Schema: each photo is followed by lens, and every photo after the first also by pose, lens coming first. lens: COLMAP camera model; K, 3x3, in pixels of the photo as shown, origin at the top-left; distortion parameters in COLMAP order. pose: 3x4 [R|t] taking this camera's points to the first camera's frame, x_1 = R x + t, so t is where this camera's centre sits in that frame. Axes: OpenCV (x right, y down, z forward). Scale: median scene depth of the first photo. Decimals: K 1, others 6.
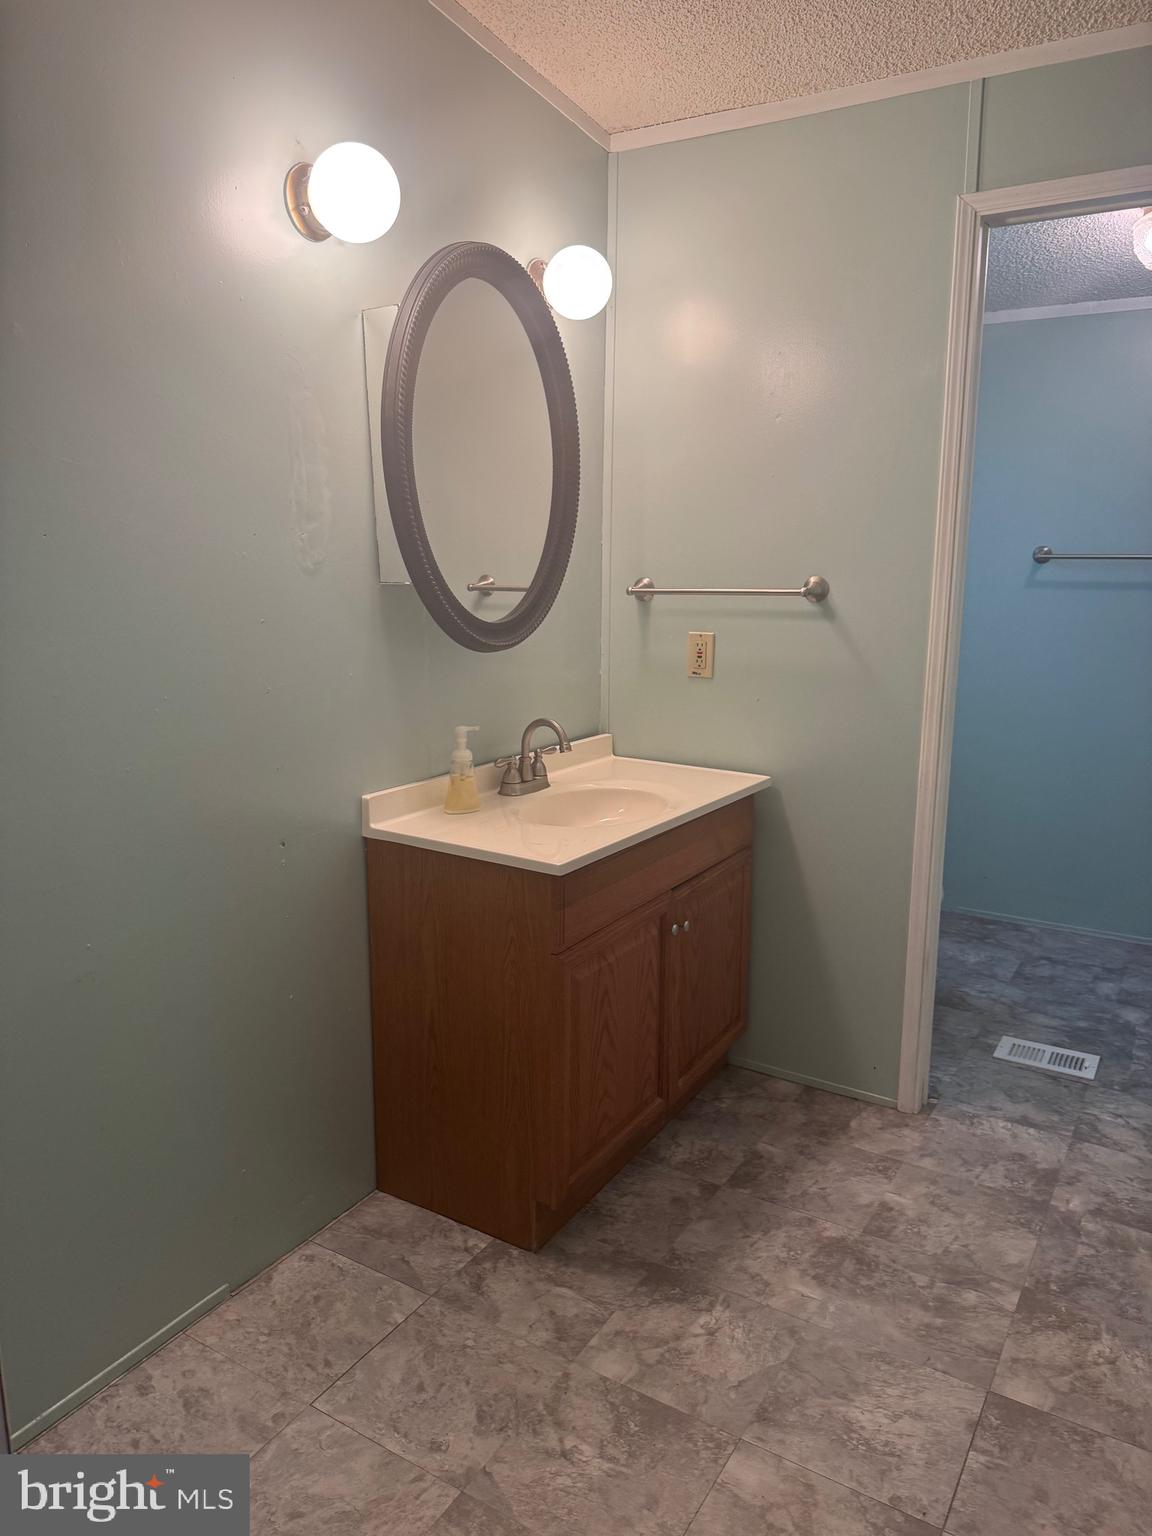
lens RADIAL K [[1081.5, 0, 572.2], [0, 1081.5, 766.3], [0, 0, 1]] dist [0.031910, -0.043473]
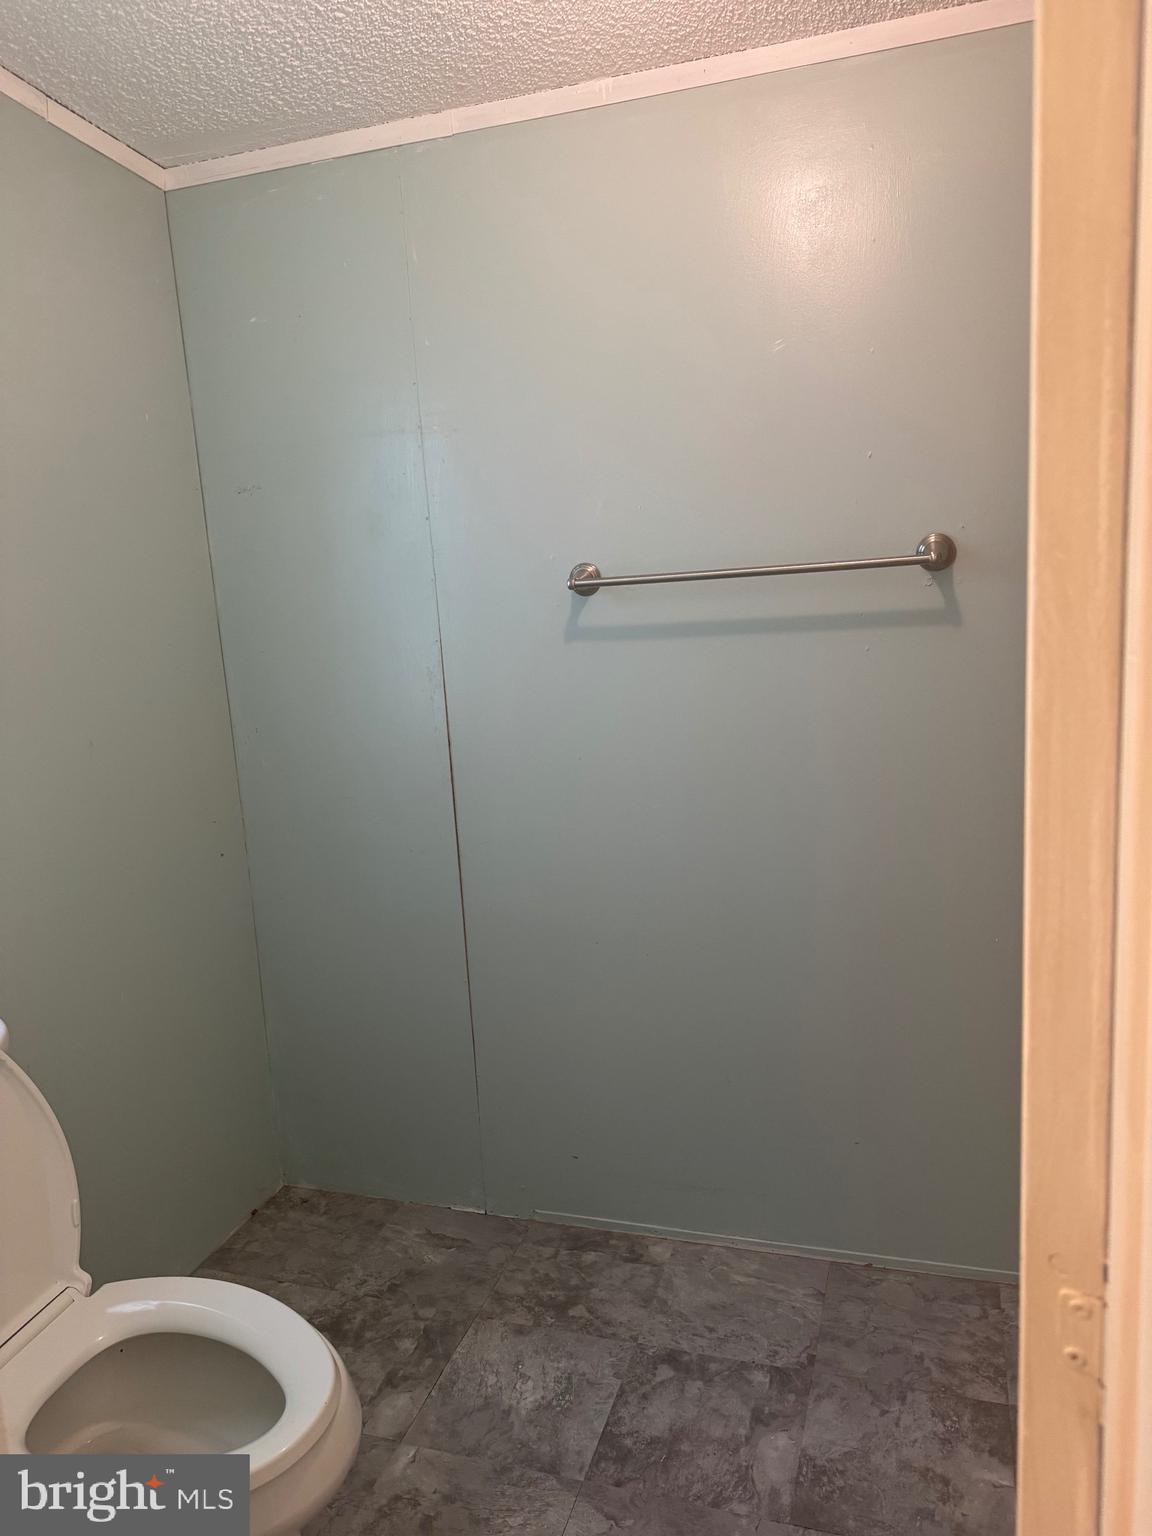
lens RADIAL K [[1081.5, 0, 578.7], [0, 1081.5, 768.7], [0, 0, 1]] dist [0.031910, -0.043473]
pose [[0.968789, -0.095554, 0.228728, 0.301397], [0.103961, 0.994268, -0.024963, -0.090460], [-0.225032, 0.047963, 0.973170, 0.494145]]
